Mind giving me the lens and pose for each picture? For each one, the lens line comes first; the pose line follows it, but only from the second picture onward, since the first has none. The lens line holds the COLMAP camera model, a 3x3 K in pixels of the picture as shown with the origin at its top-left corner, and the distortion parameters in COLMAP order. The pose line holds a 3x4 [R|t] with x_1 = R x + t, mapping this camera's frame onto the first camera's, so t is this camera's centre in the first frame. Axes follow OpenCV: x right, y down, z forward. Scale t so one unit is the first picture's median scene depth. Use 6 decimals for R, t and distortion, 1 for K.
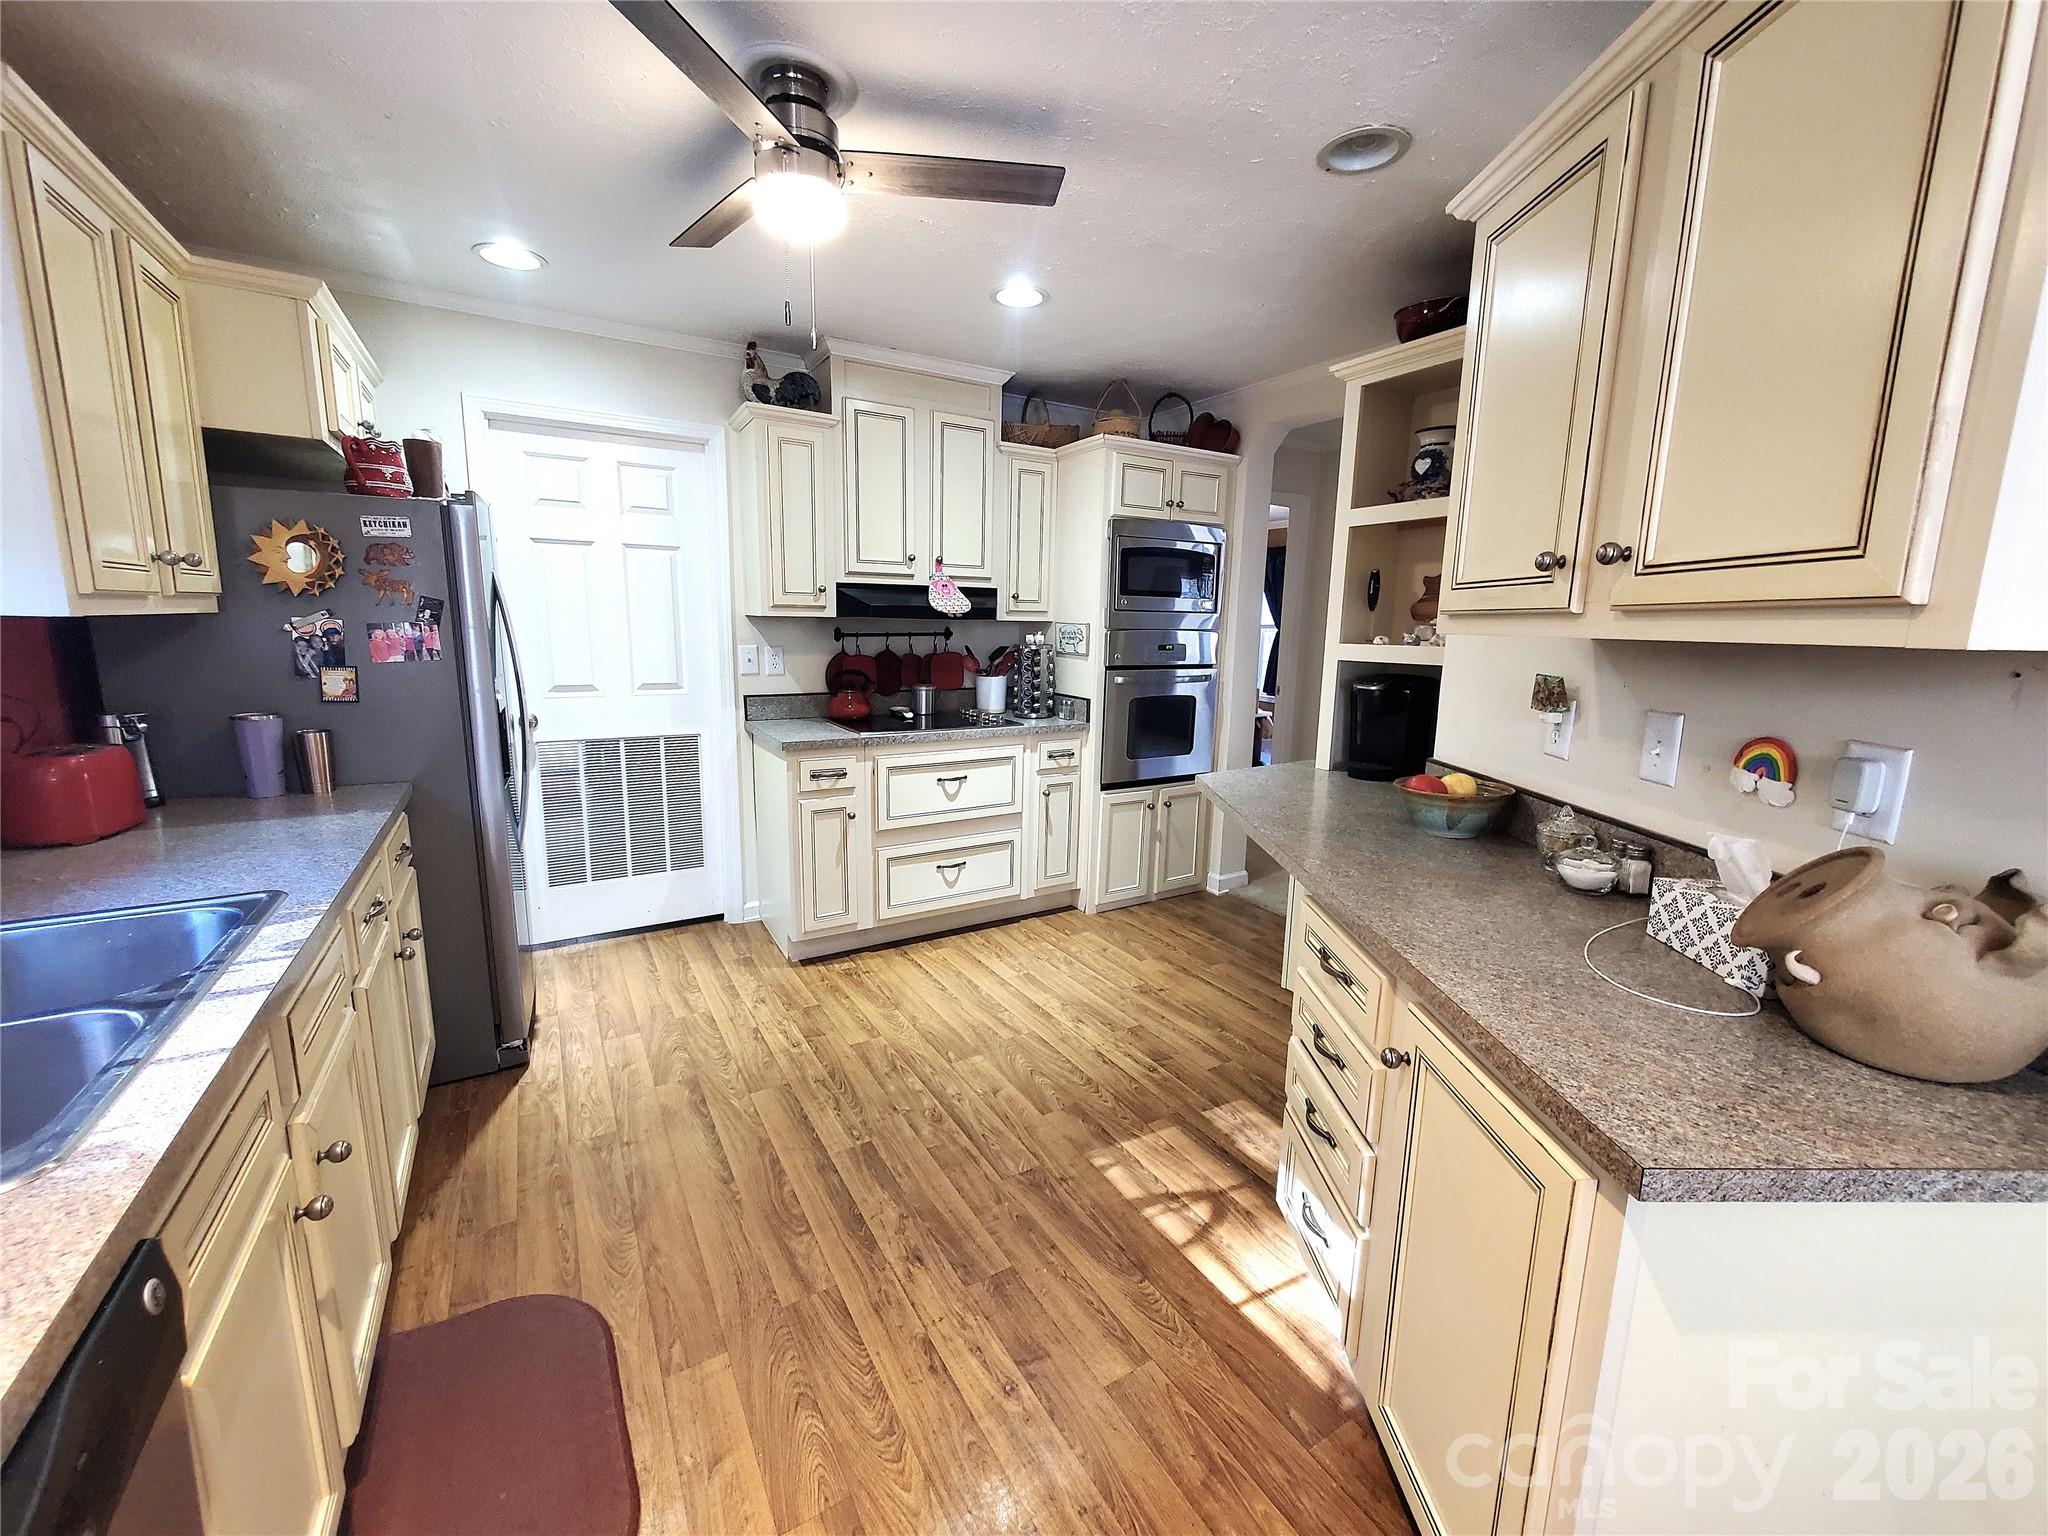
lens RADIAL K [[807.2, 0, 1023.6], [0, 807.2, 764.6], [0, 0, 1]] dist [-0.000476, -0.000142]
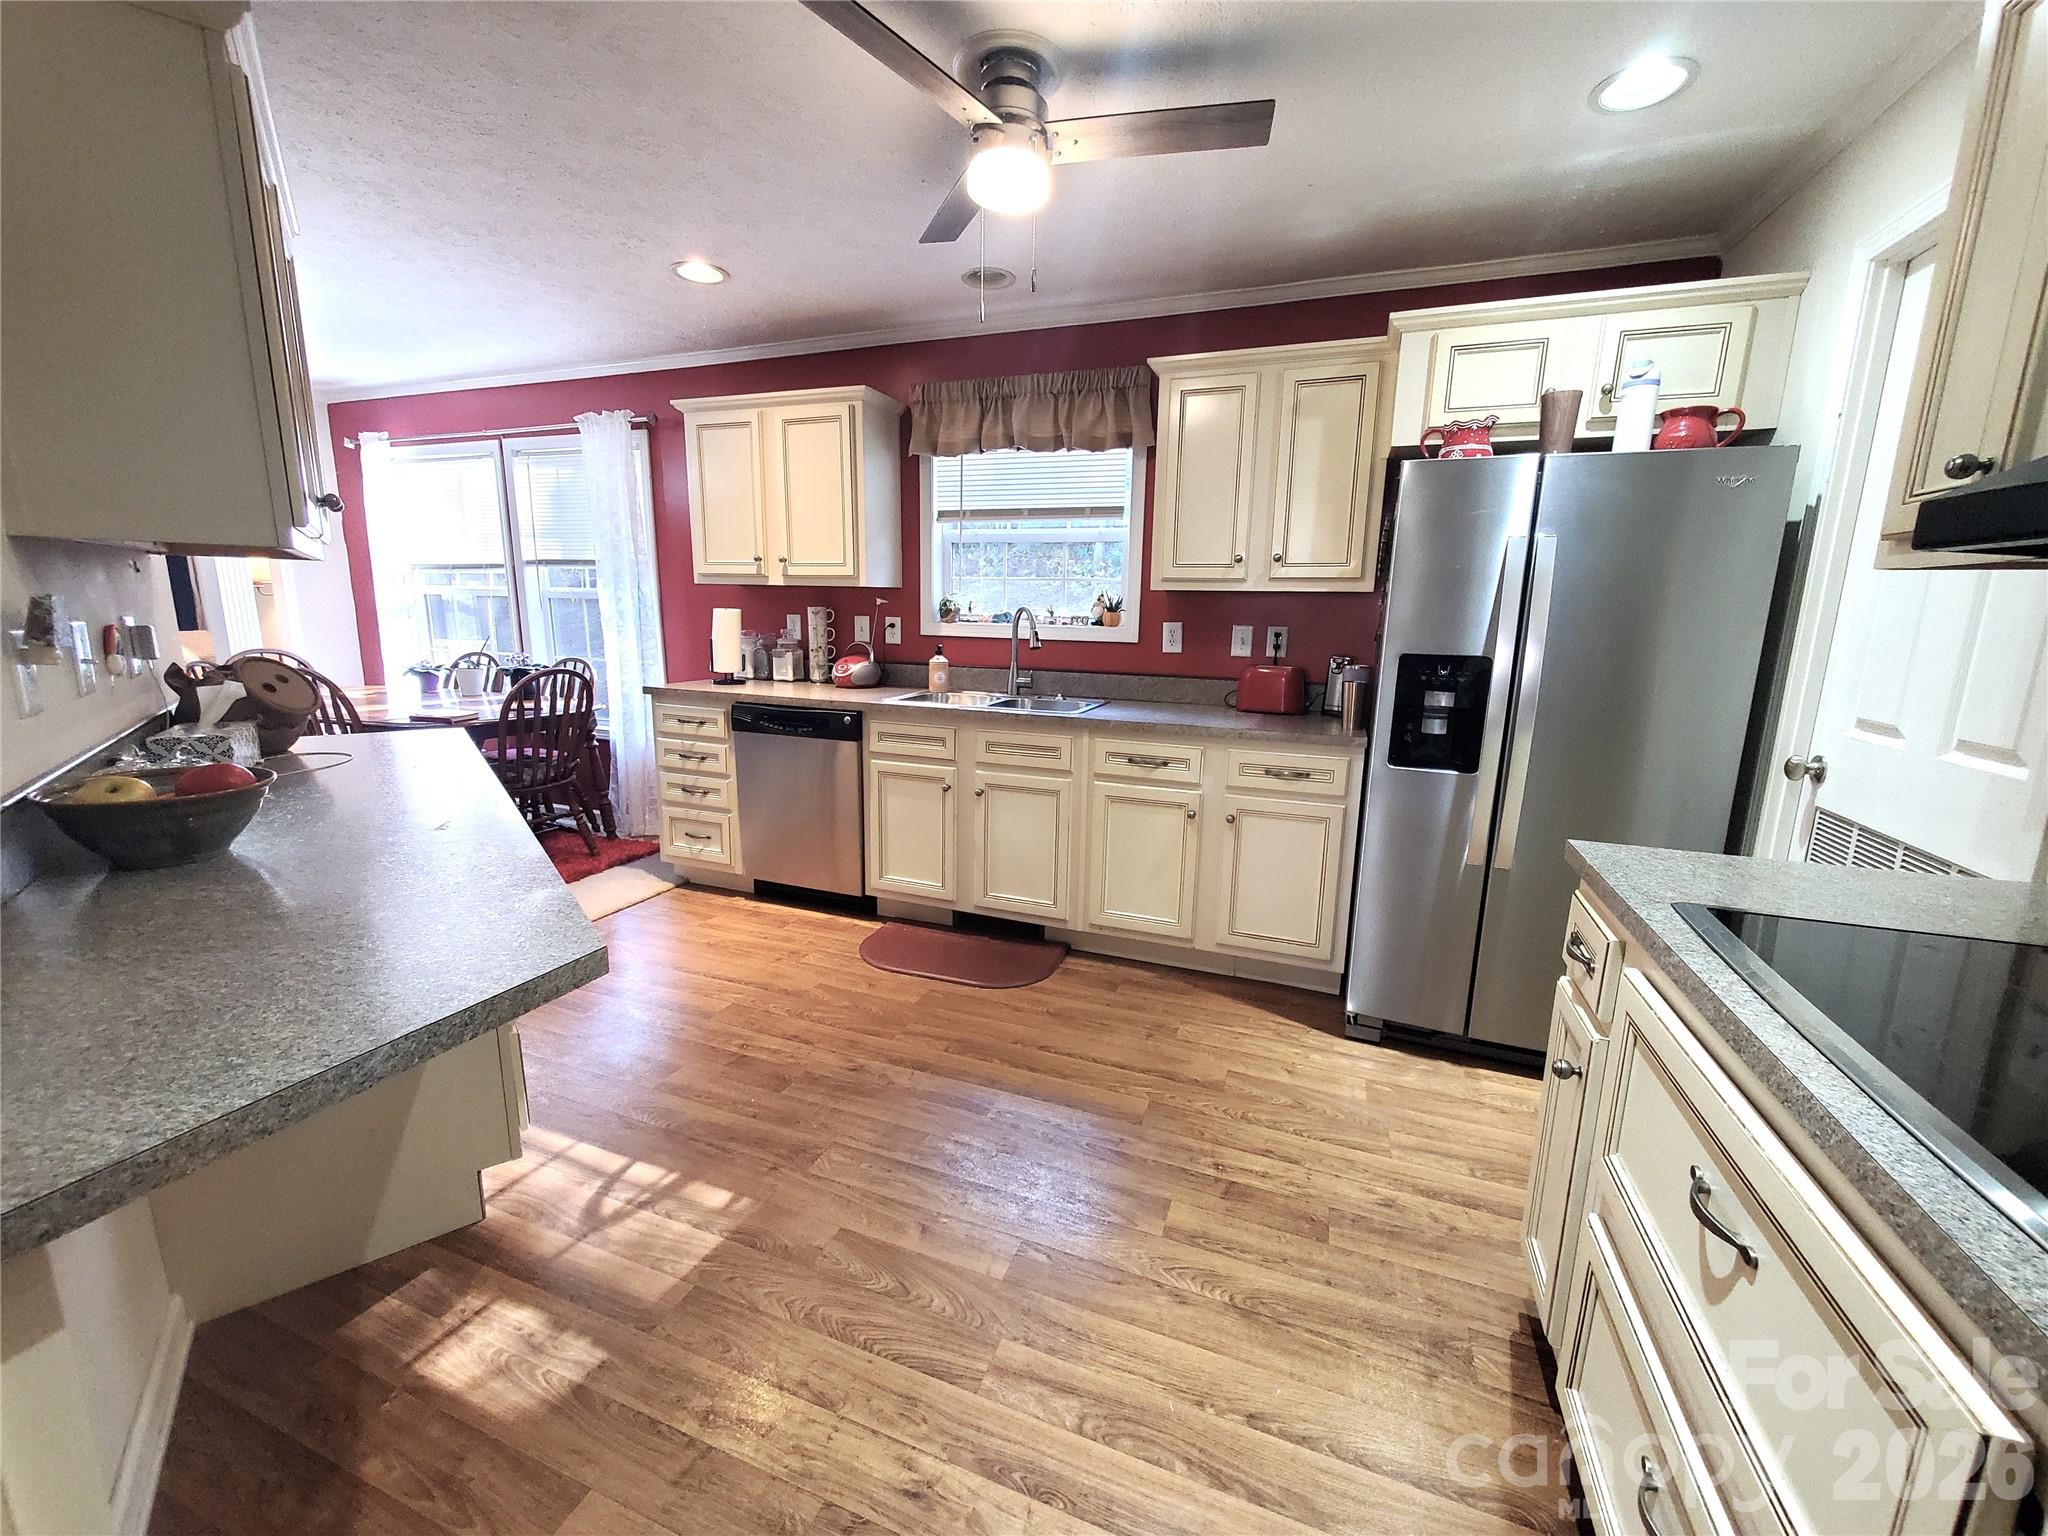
lens RADIAL K [[807.2, 0, 1023.6], [0, 807.2, 764.6], [0, 0, 1]] dist [-0.000476, -0.000142]
pose [[-0.787816, 0.088282, -0.609550, 0.343958], [-0.142886, 0.936477, 0.320304, -0.255559], [0.599107, 0.339437, -0.725158, 1.670322]]
